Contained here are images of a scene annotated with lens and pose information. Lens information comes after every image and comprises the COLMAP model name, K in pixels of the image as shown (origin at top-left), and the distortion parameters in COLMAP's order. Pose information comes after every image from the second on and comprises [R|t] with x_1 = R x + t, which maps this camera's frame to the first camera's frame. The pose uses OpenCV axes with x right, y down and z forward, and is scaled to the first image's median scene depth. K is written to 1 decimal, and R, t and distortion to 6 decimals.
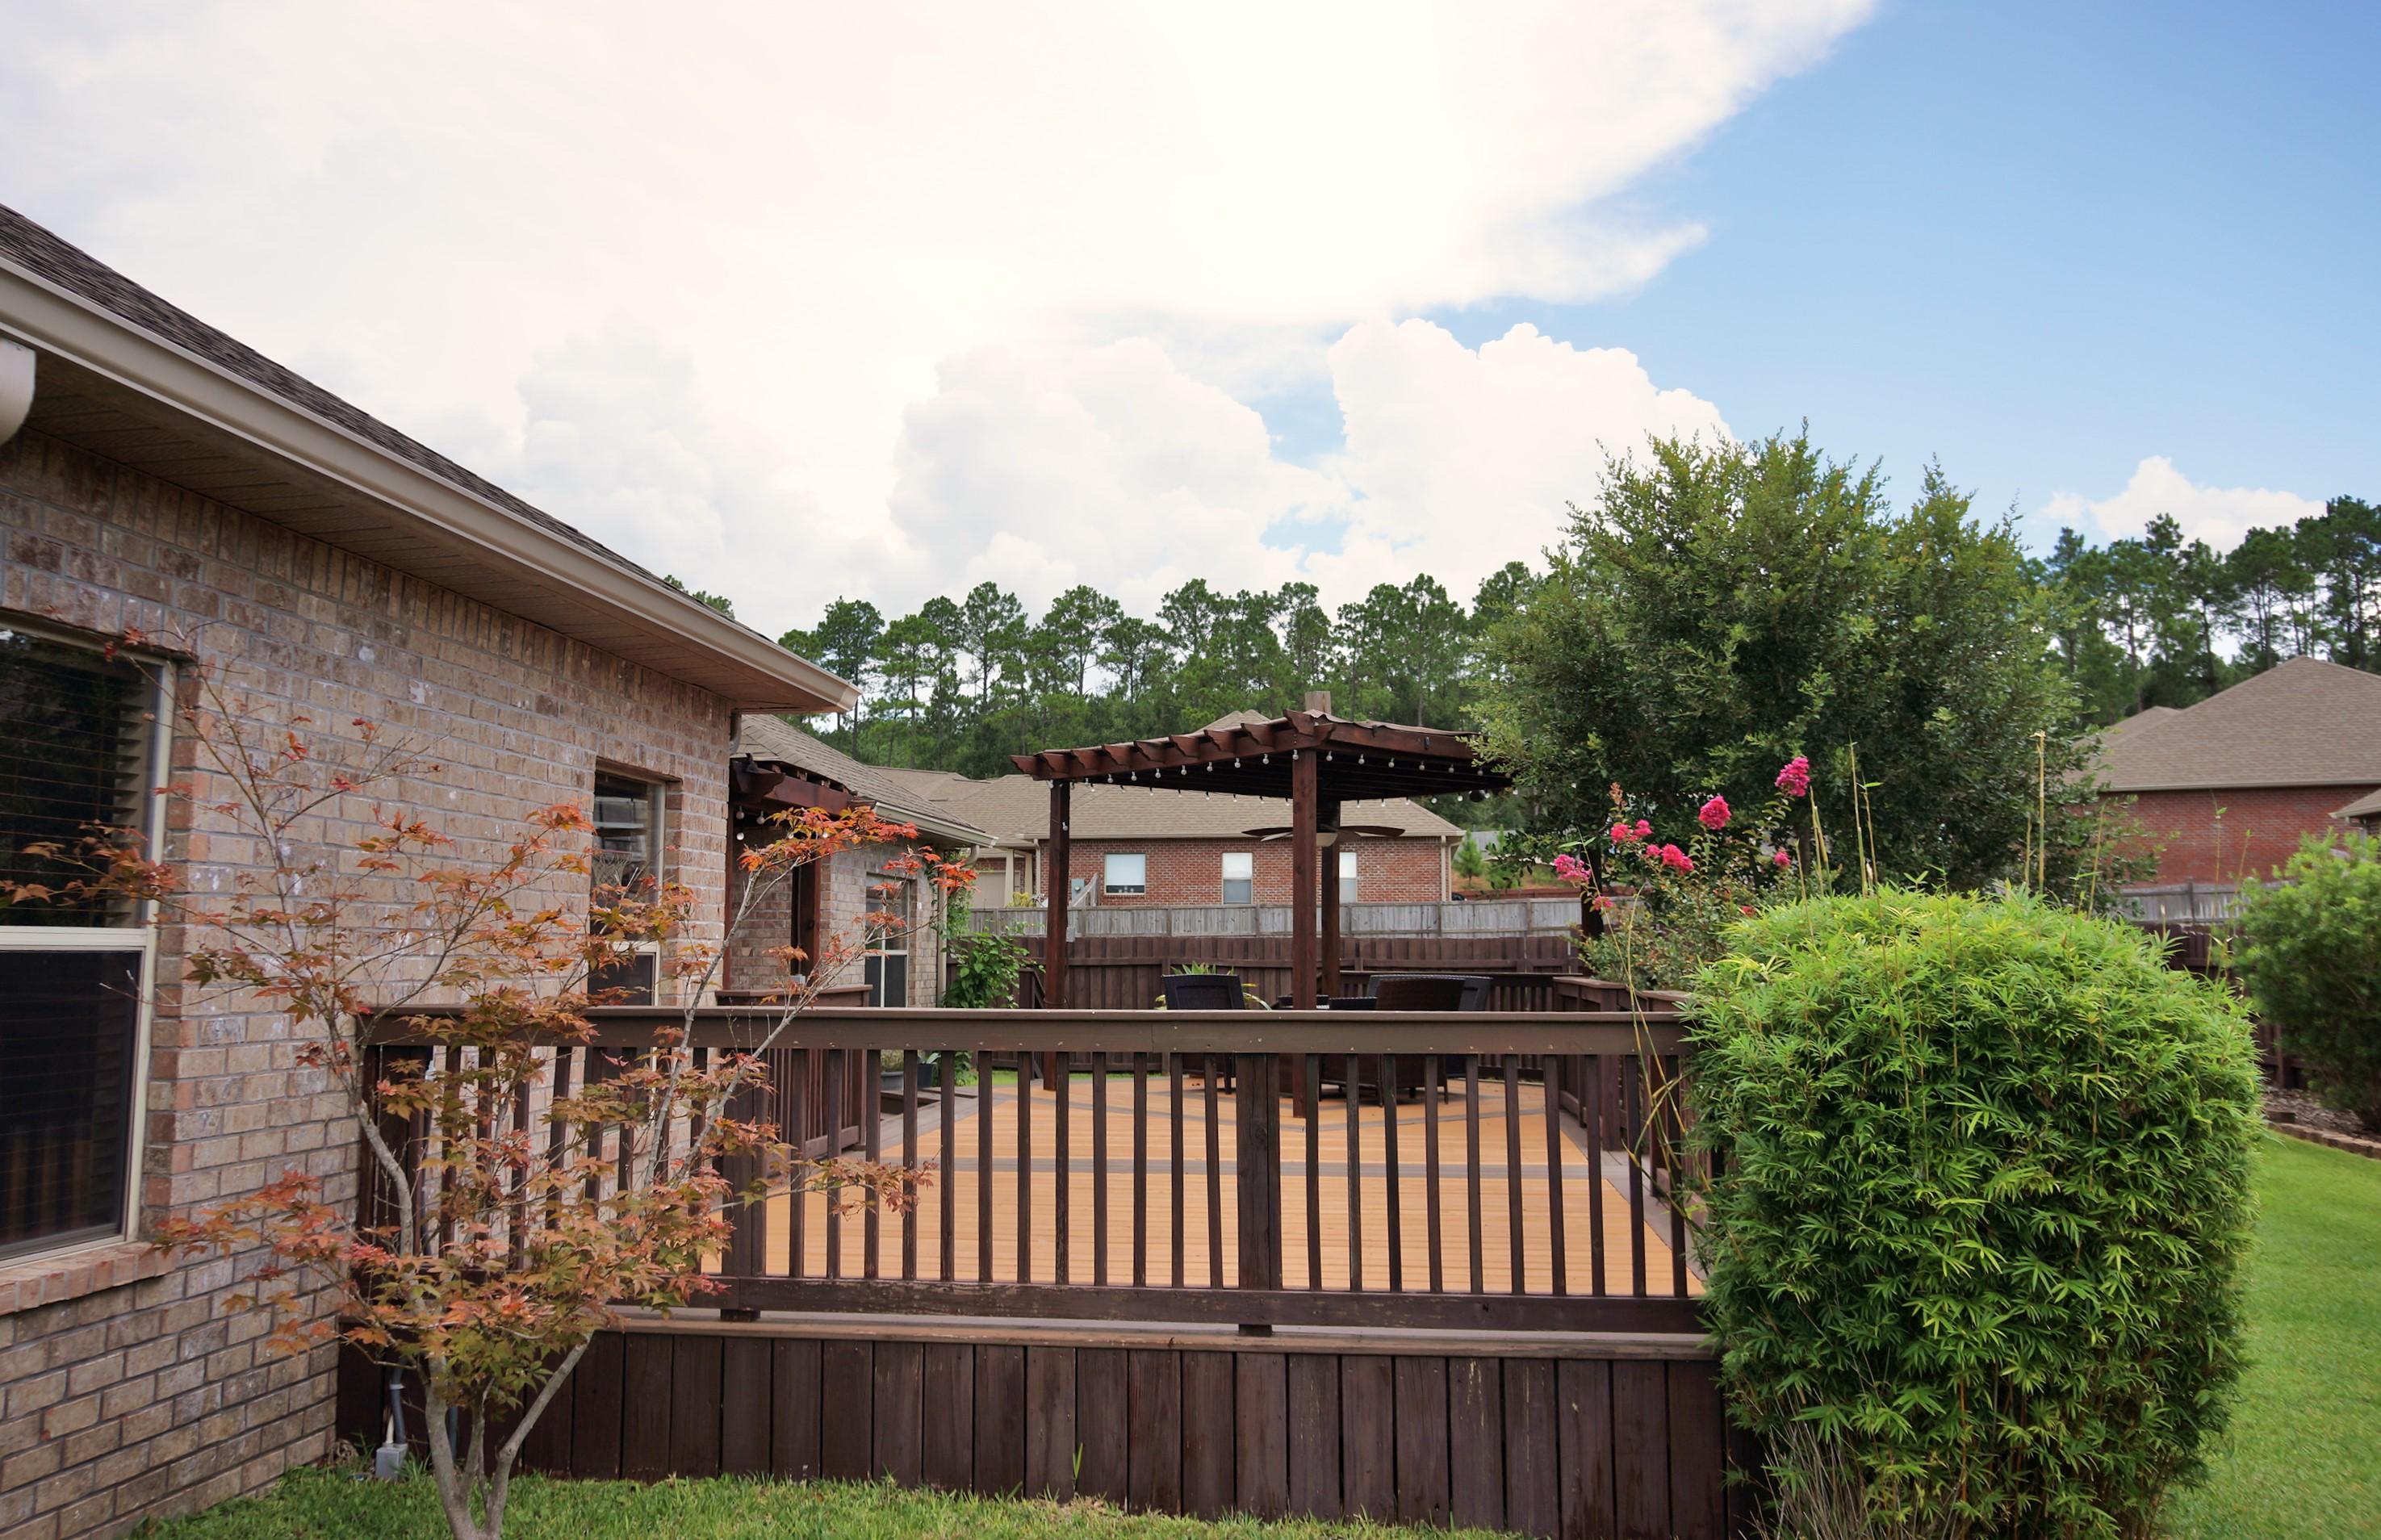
lens RADIAL K [[1887.8, 0, 1177.3], [0, 1887.8, 760.1], [0, 0, 1]] dist [-0.030243, 0.024245]
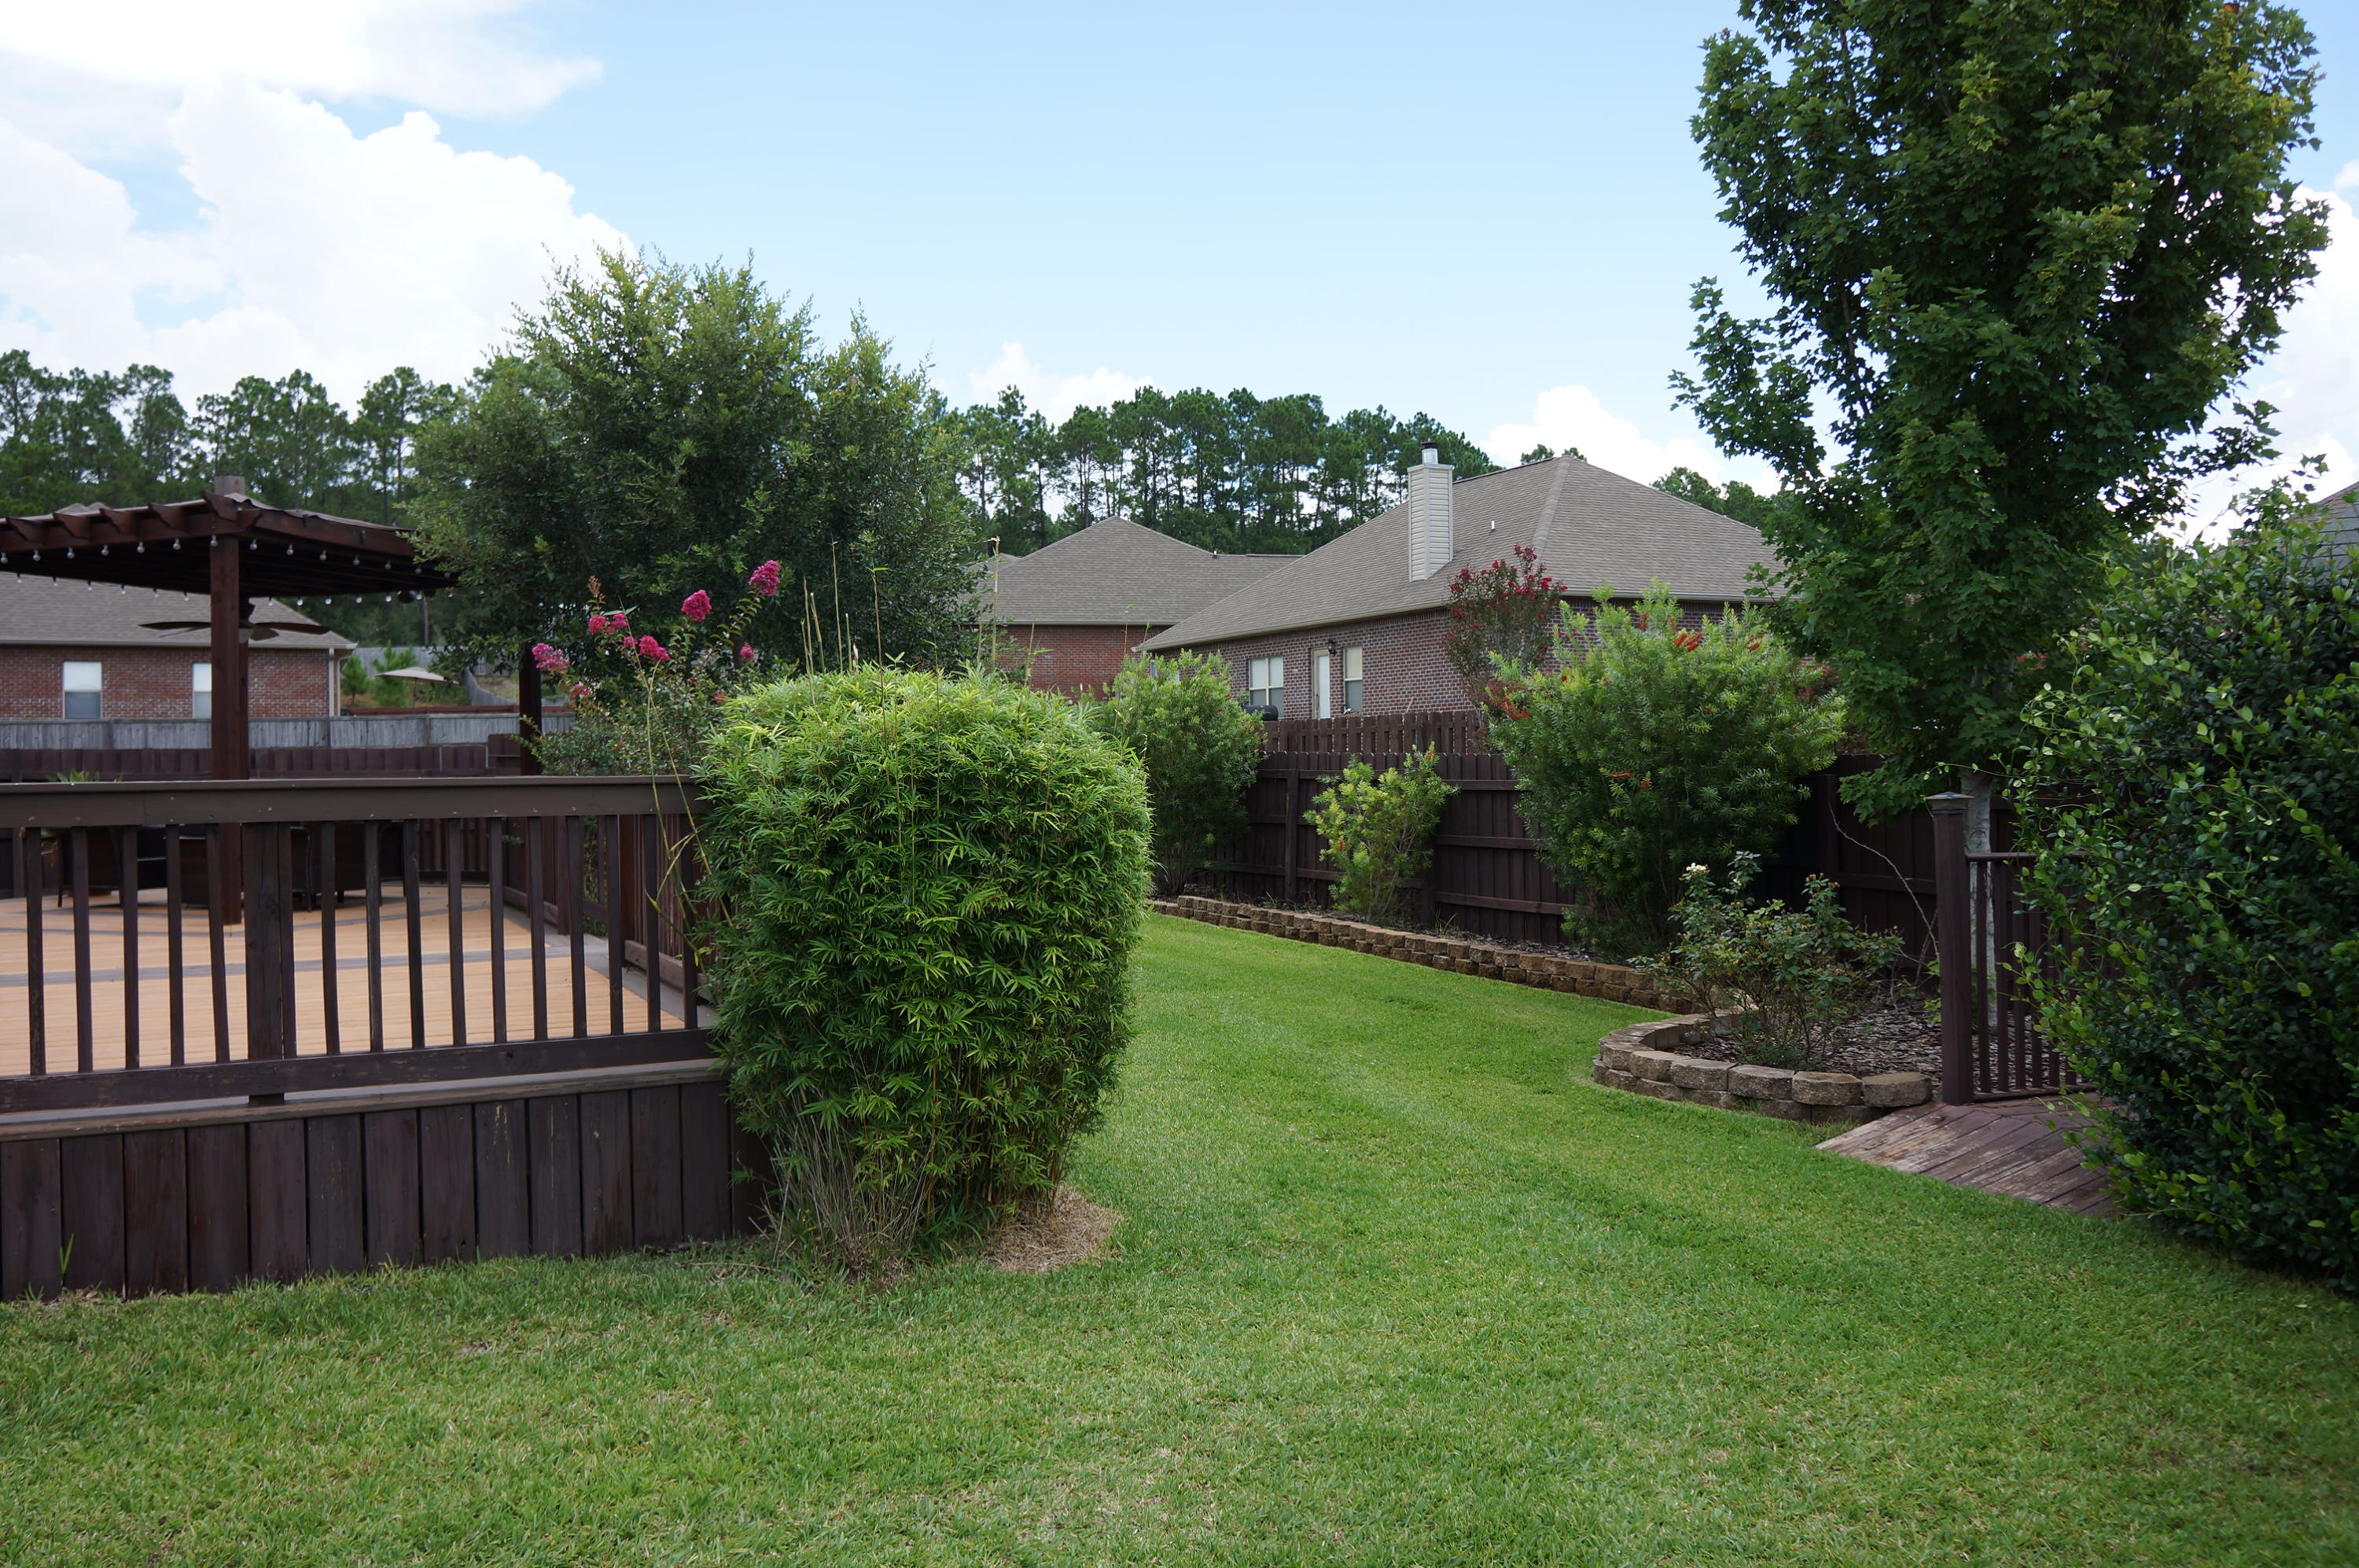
lens RADIAL K [[1822.2, 0, 1175.1], [0, 1822.2, 796.3], [0, 0, 1]] dist [-0.012496, -0.010669]
pose [[0.834881, -0.018501, 0.550119, -0.082496], [-0.044137, 0.993967, 0.100411, 0.026150], [-0.548658, -0.108112, 0.829027, -0.039179]]
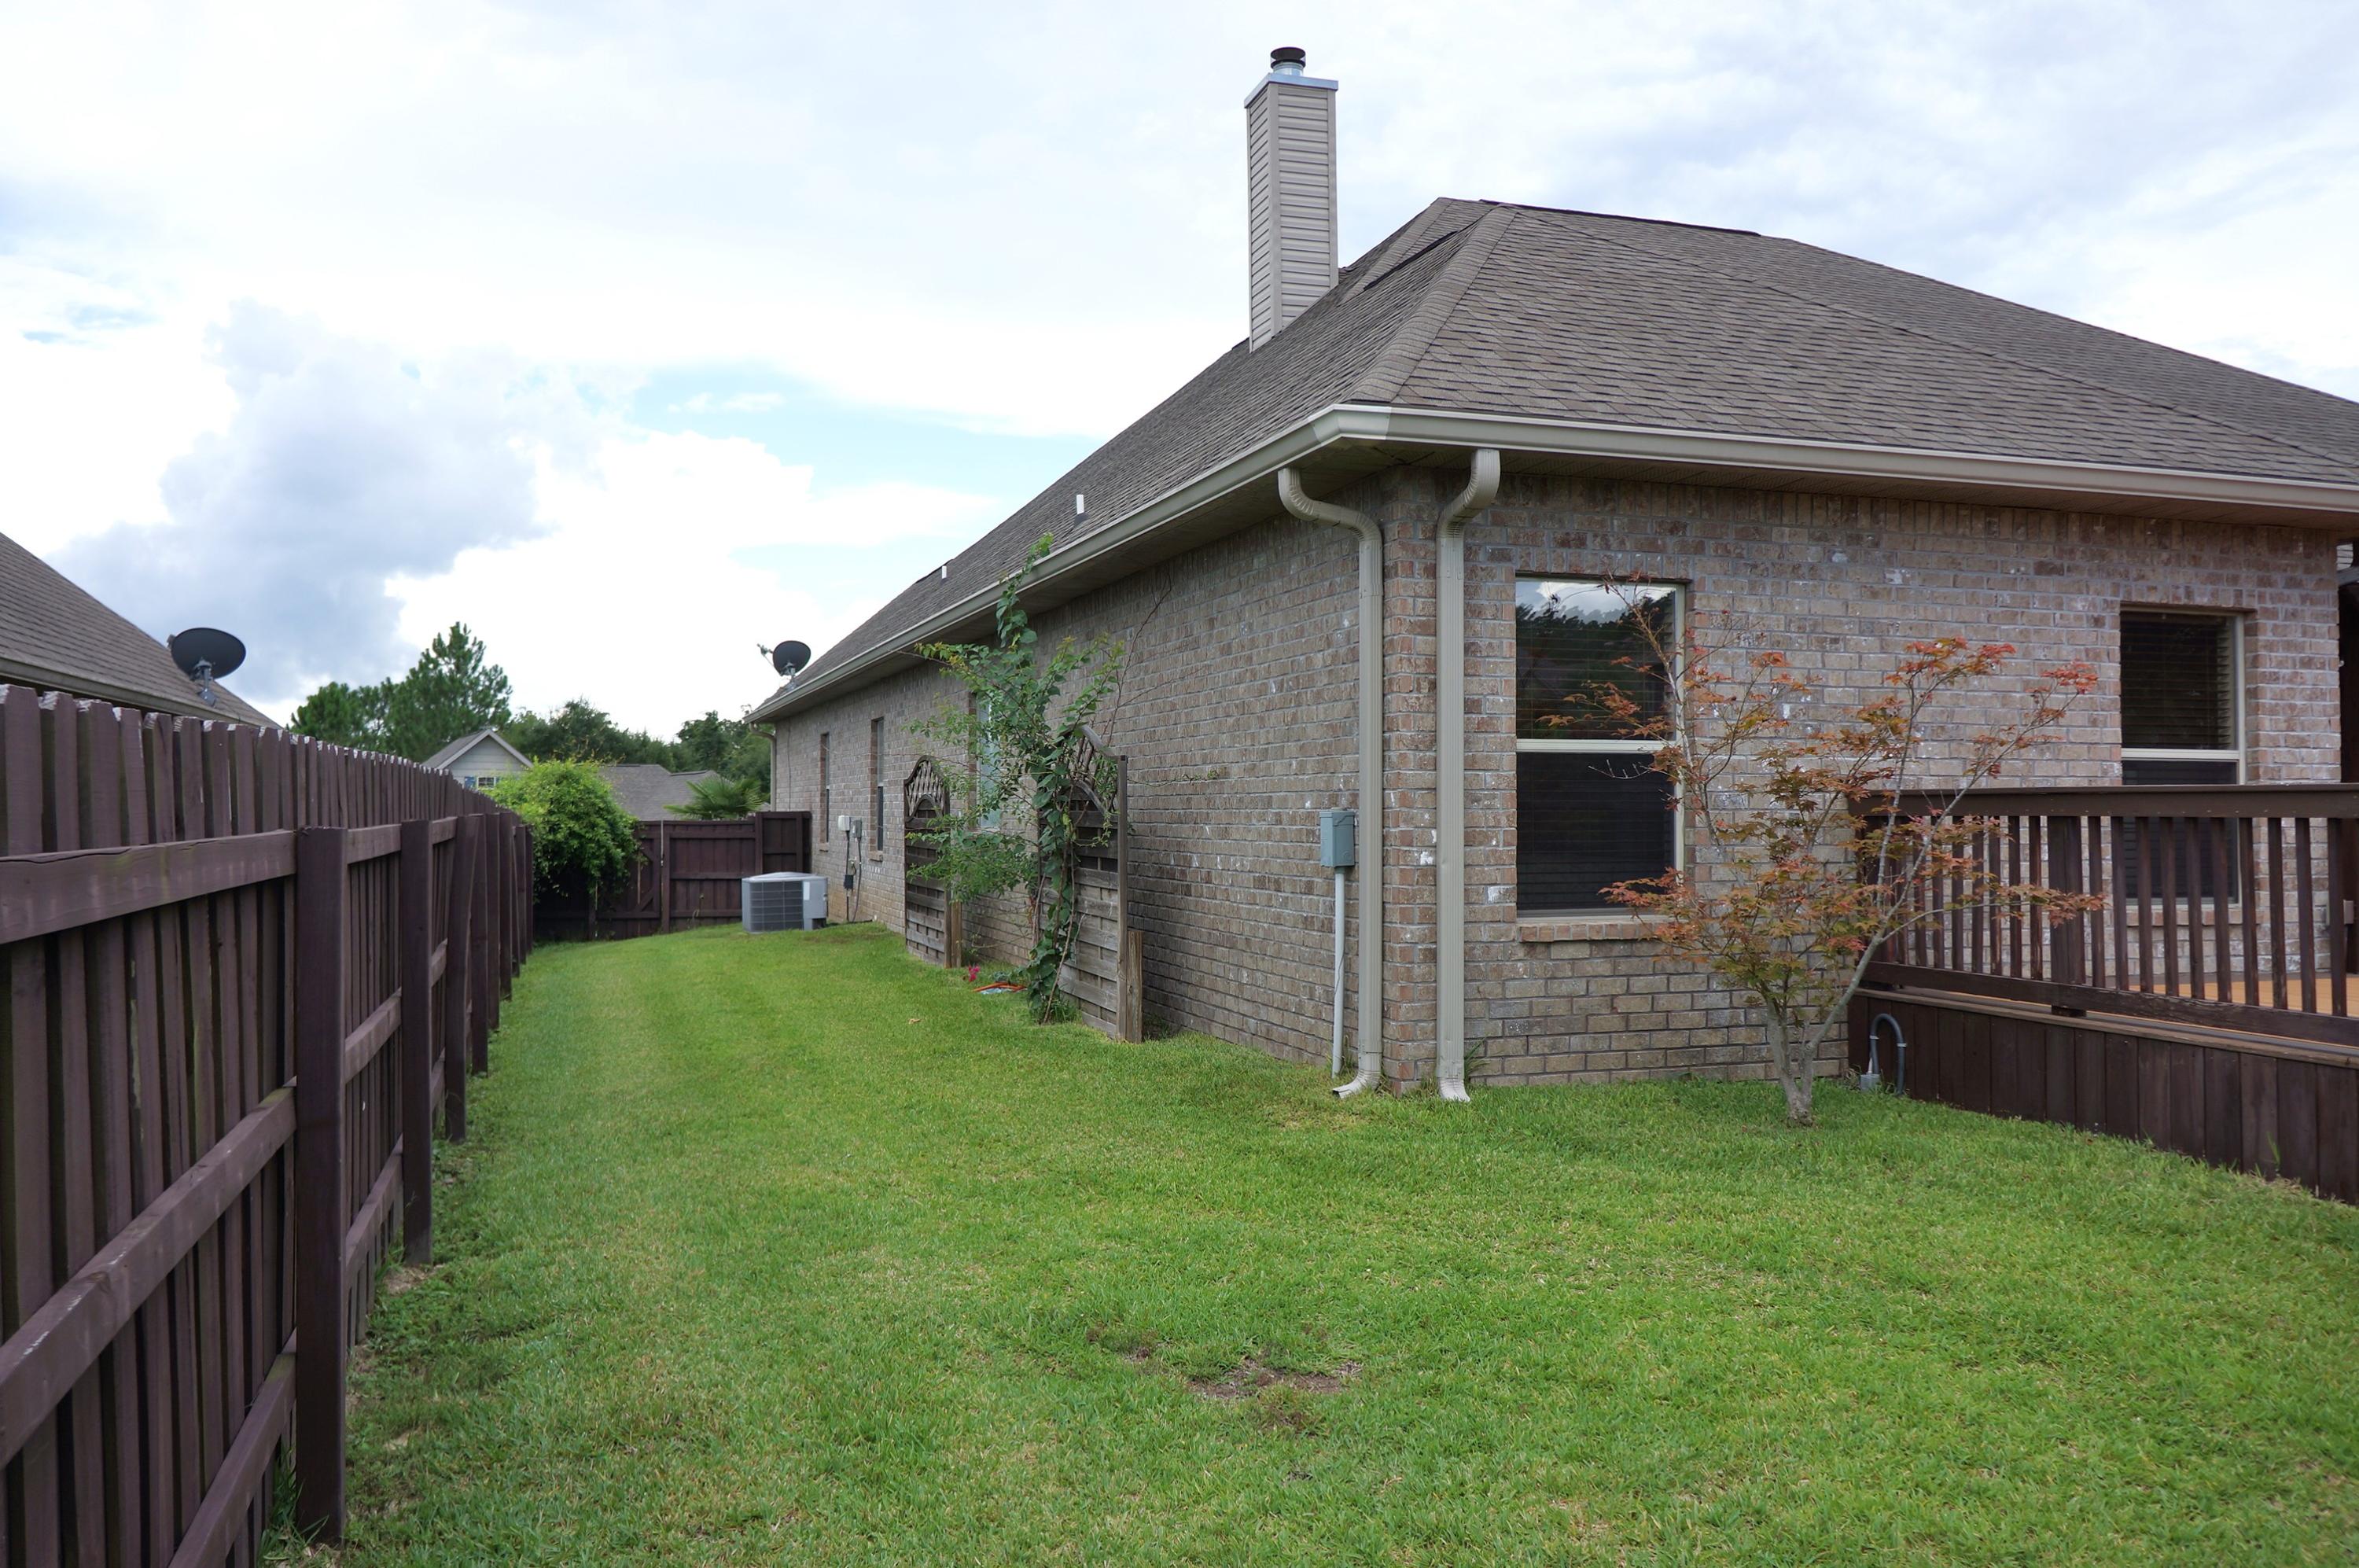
lens RADIAL K [[1822.2, 0, 1175.3], [0, 1822.2, 785.1], [0, 0, 1]] dist [-0.012496, -0.010669]
pose [[0.426990, -0.013758, -0.904152, 0.701880], [0.094738, 0.995062, 0.029599, 0.033670], [0.899280, -0.098296, 0.426185, -0.124069]]
